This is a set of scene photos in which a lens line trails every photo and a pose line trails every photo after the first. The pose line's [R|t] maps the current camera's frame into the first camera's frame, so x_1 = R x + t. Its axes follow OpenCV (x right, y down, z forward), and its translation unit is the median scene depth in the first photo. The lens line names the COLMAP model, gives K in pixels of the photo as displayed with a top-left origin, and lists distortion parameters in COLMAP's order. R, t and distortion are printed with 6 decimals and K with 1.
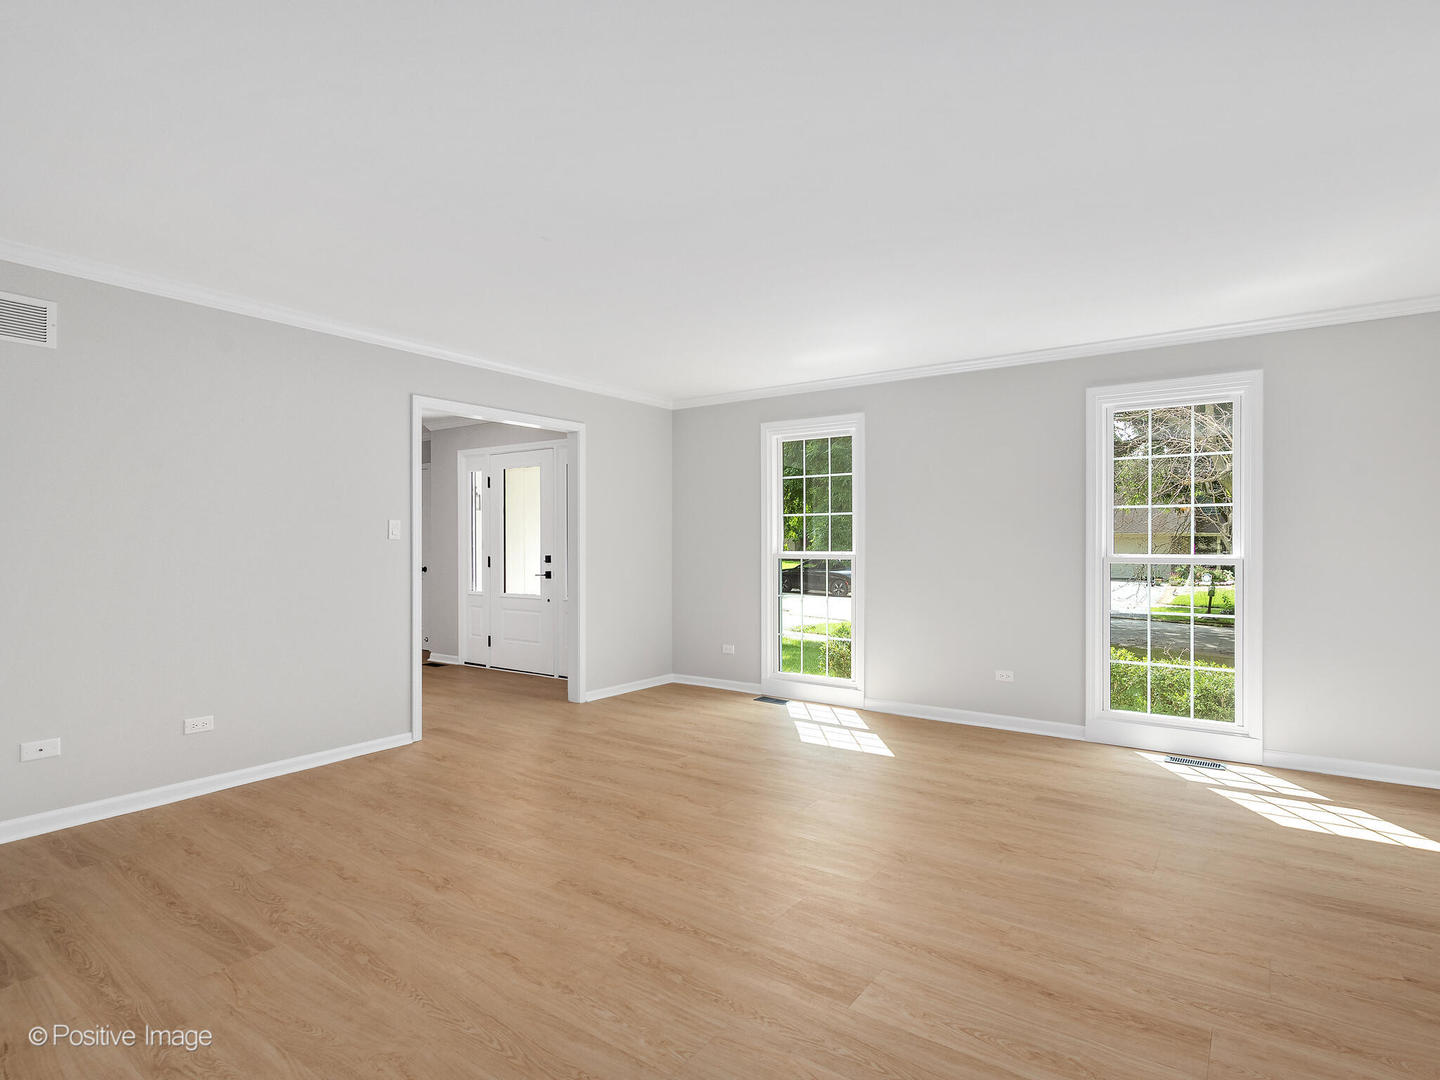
lens RADIAL K [[789.9, 0, 720.0], [0, 789.9, 540.0], [0, 0, 1]] dist [0.000031, -0.000370]
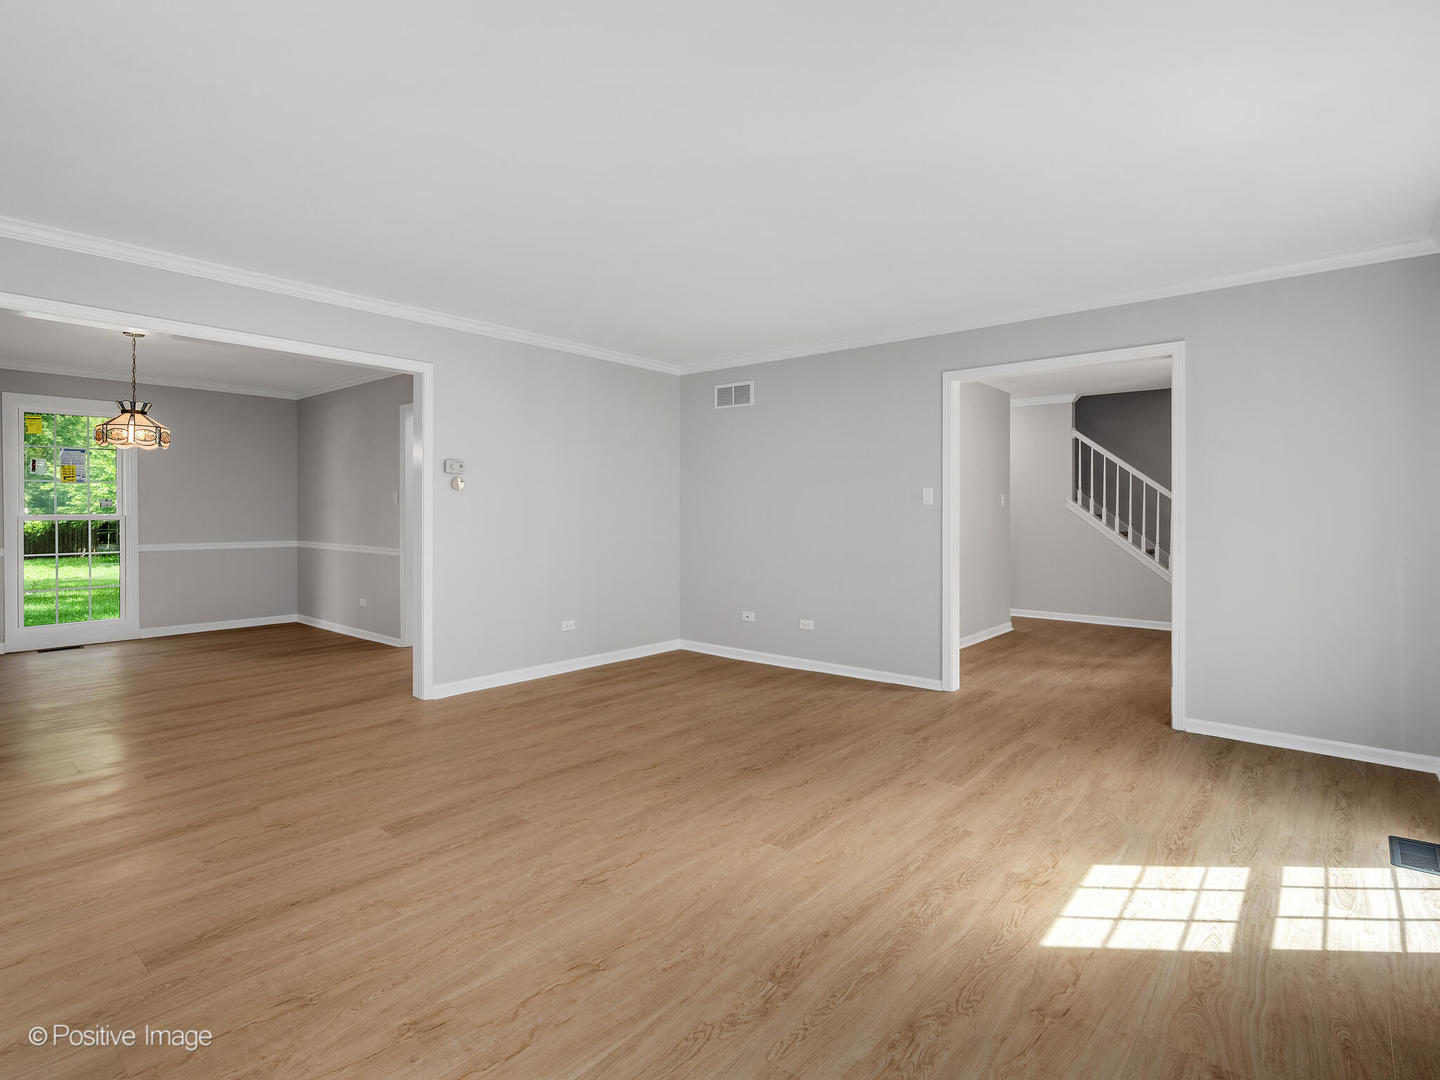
lens RADIAL K [[706.7, 0, 720.0], [0, 706.7, 540.0], [0, 0, 1]] dist [-0.001640, 0.000515]
pose [[-0.079886, 0.047956, -0.995650, 0.800255], [0.002478, 0.998849, 0.047912, -0.004271], [0.996801, 0.001360, -0.079913, 0.994540]]
